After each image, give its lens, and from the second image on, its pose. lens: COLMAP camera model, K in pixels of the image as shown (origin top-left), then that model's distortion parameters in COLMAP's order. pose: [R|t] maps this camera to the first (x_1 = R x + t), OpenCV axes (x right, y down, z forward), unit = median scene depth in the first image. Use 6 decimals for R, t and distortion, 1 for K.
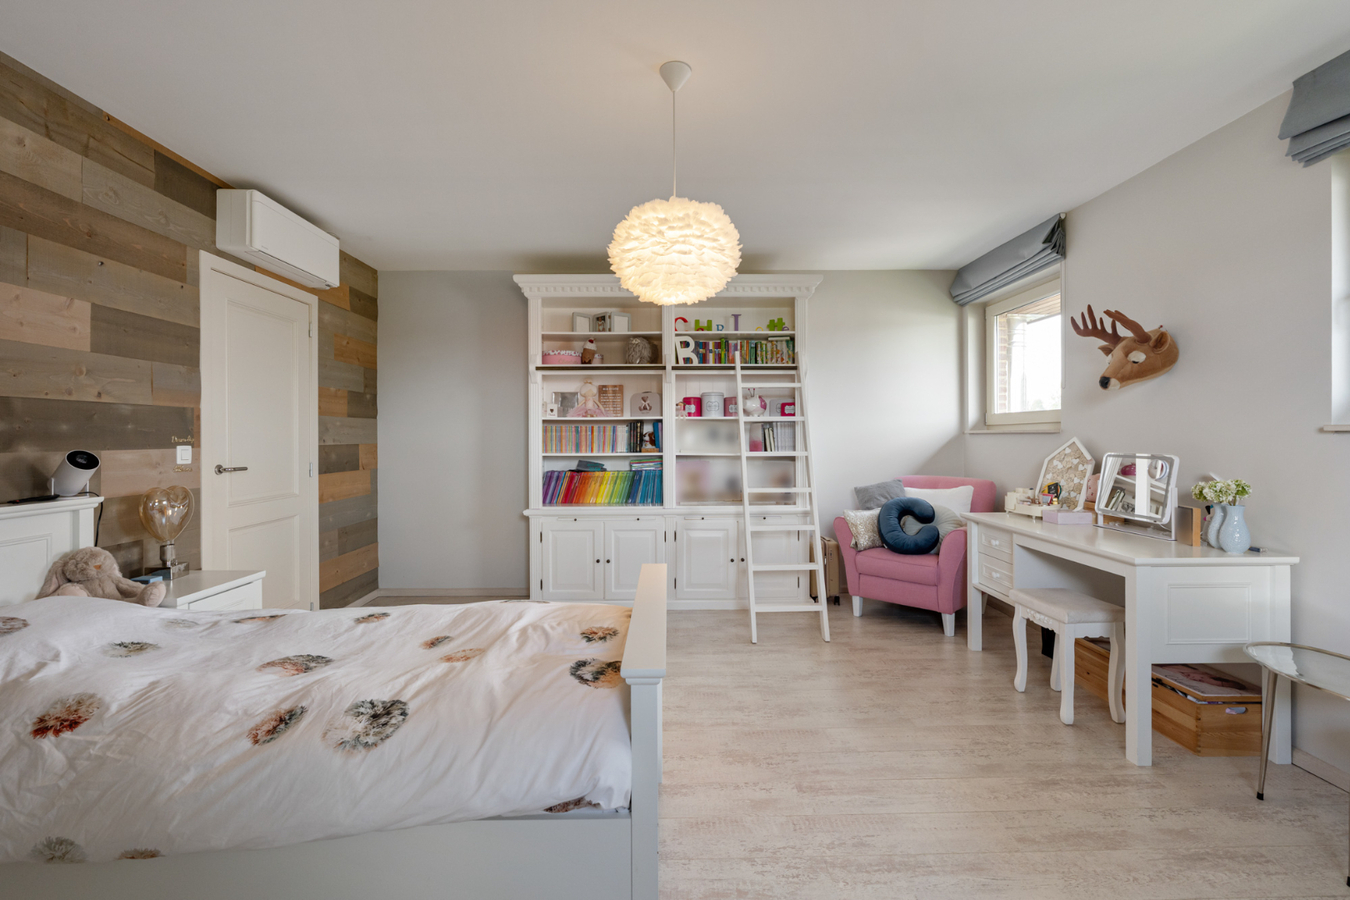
lens RADIAL K [[609.0, 0, 674.4], [0, 609.0, 443.2], [0, 0, 1]] dist [0.000467, 0.000752]
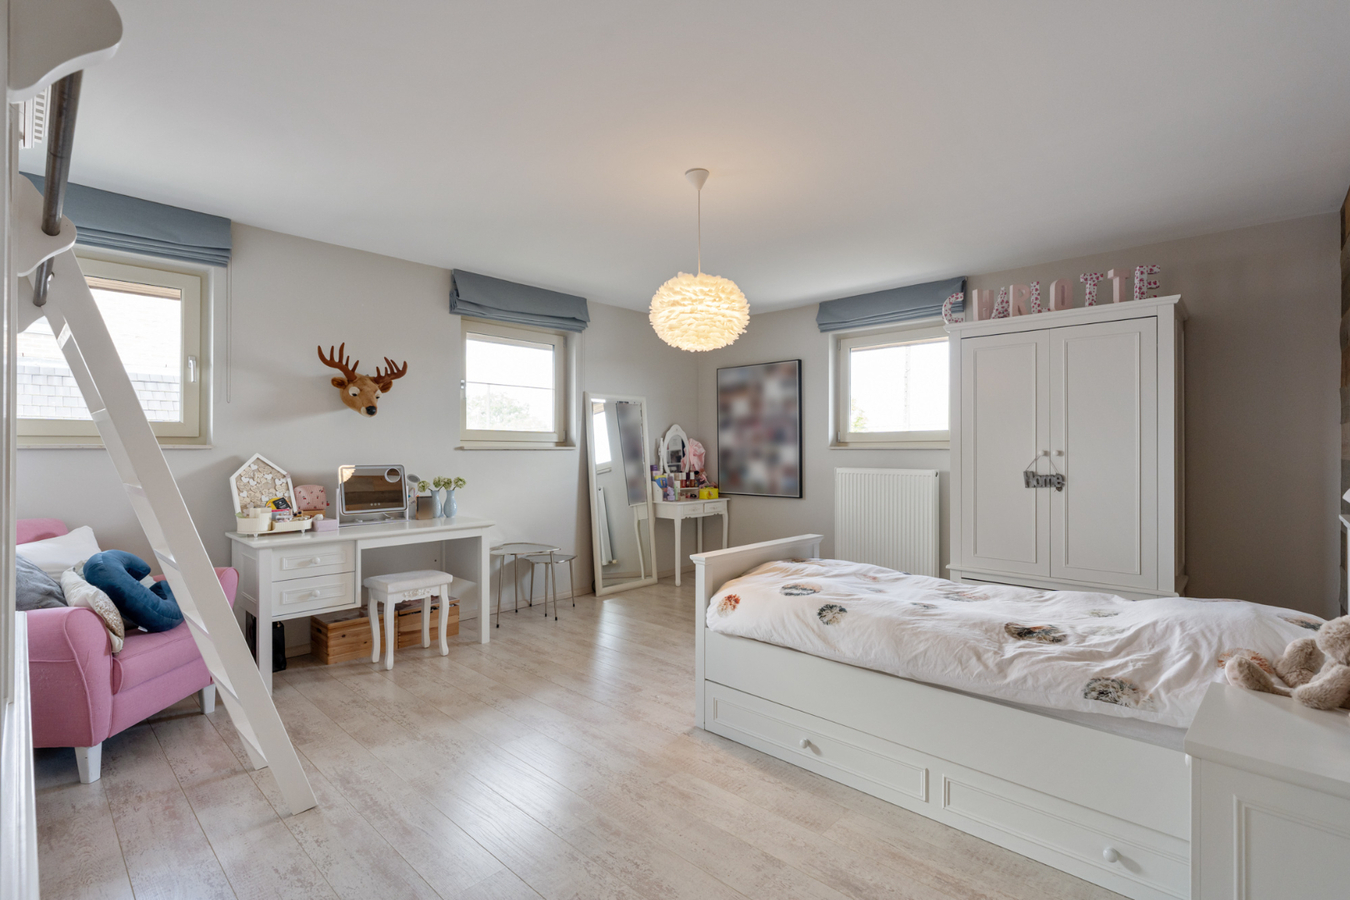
lens RADIAL K [[609.0, 0, 674.4], [0, 609.0, 443.2], [0, 0, 1]] dist [0.000467, 0.000752]
pose [[-0.721611, 0.013475, 0.692167, -0.636475], [0.009486, 0.999909, -0.009577, -0.012020], [-0.692234, -0.000344, -0.721673, 1.444312]]
